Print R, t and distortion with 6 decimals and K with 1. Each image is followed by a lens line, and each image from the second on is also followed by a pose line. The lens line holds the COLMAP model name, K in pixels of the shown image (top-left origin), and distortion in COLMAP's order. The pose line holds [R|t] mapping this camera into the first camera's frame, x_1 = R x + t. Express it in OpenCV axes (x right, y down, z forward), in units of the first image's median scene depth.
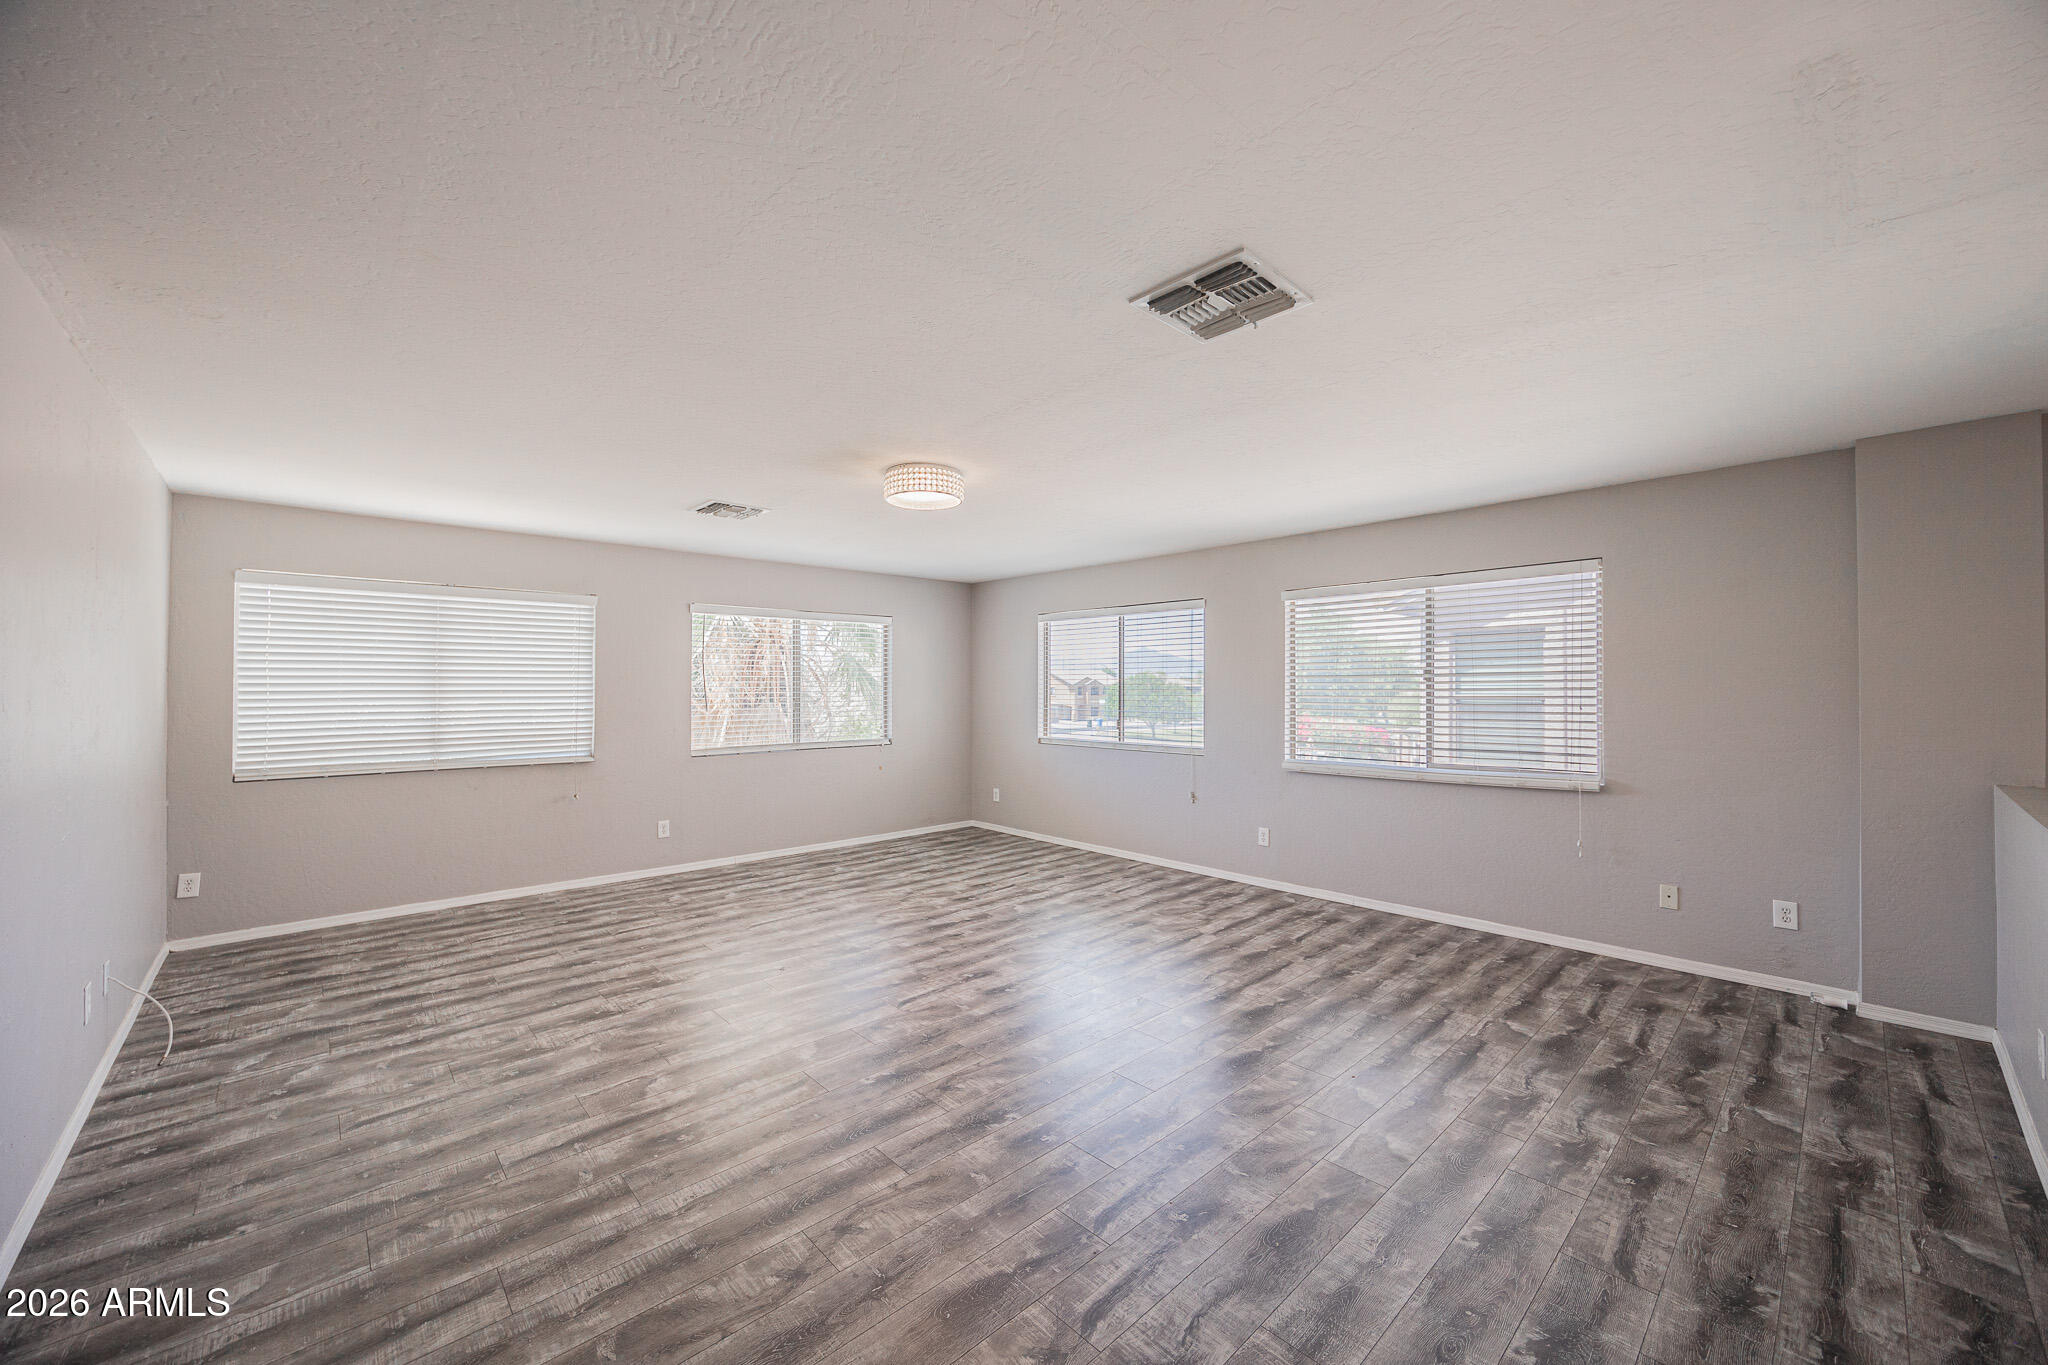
lens RADIAL K [[789.9, 0, 1018.4], [0, 789.9, 716.7], [0, 0, 1]] dist [-0.002406, -0.001206]
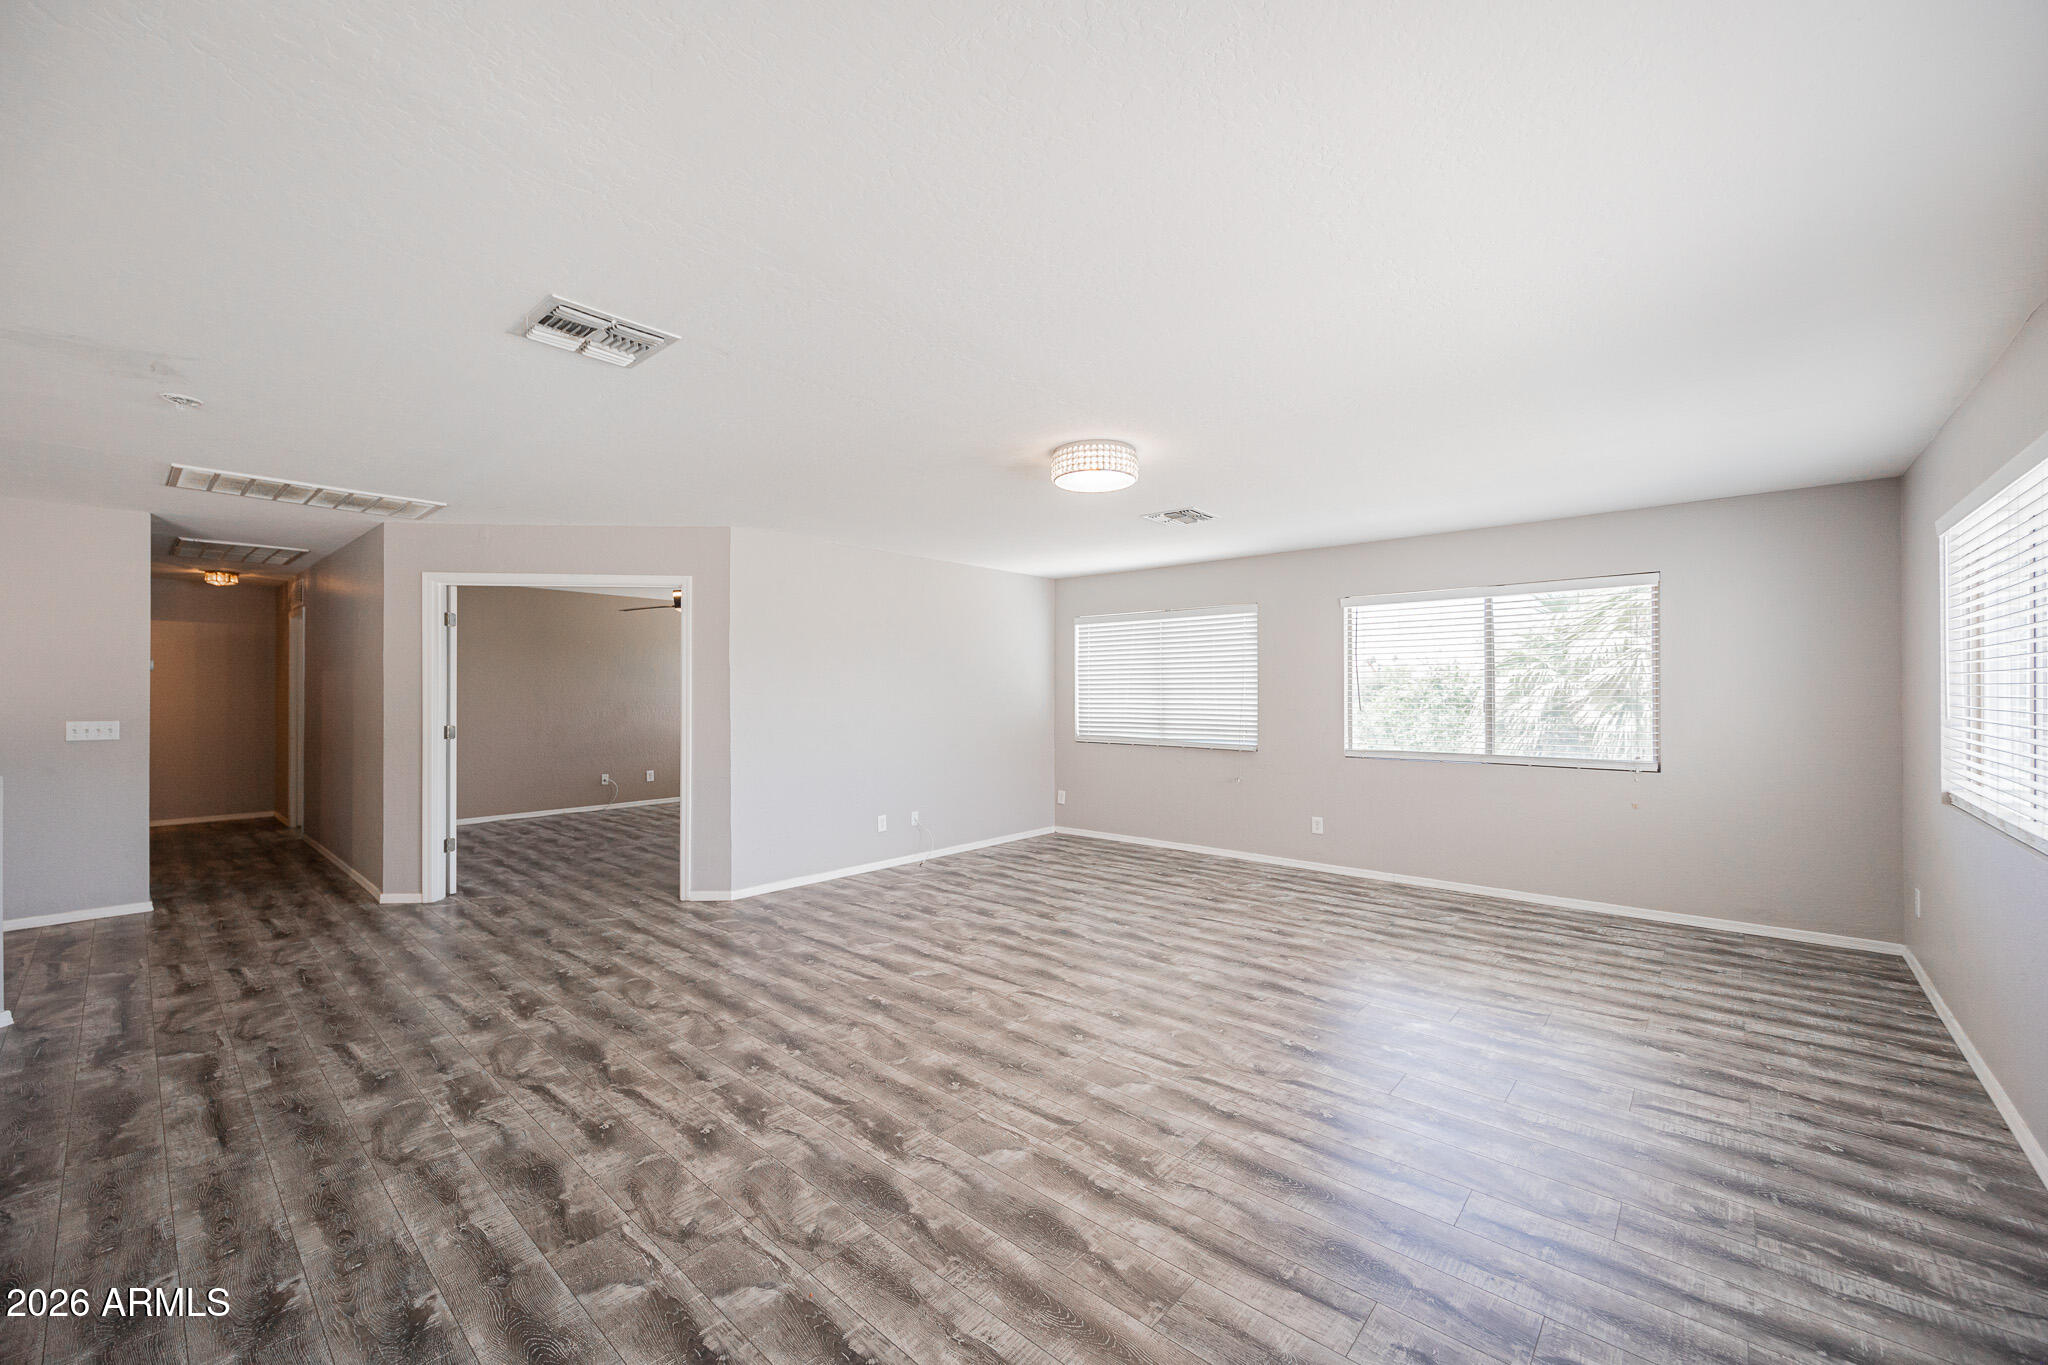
lens RADIAL K [[789.9, 0, 1036.0], [0, 789.9, 698.4], [0, 0, 1]] dist [-0.002406, -0.001206]
pose [[0.104542, 0.009887, -0.994471, 0.878804], [-0.034011, 0.999401, 0.006360, -0.022903], [0.993939, 0.033158, 0.104815, 0.908591]]
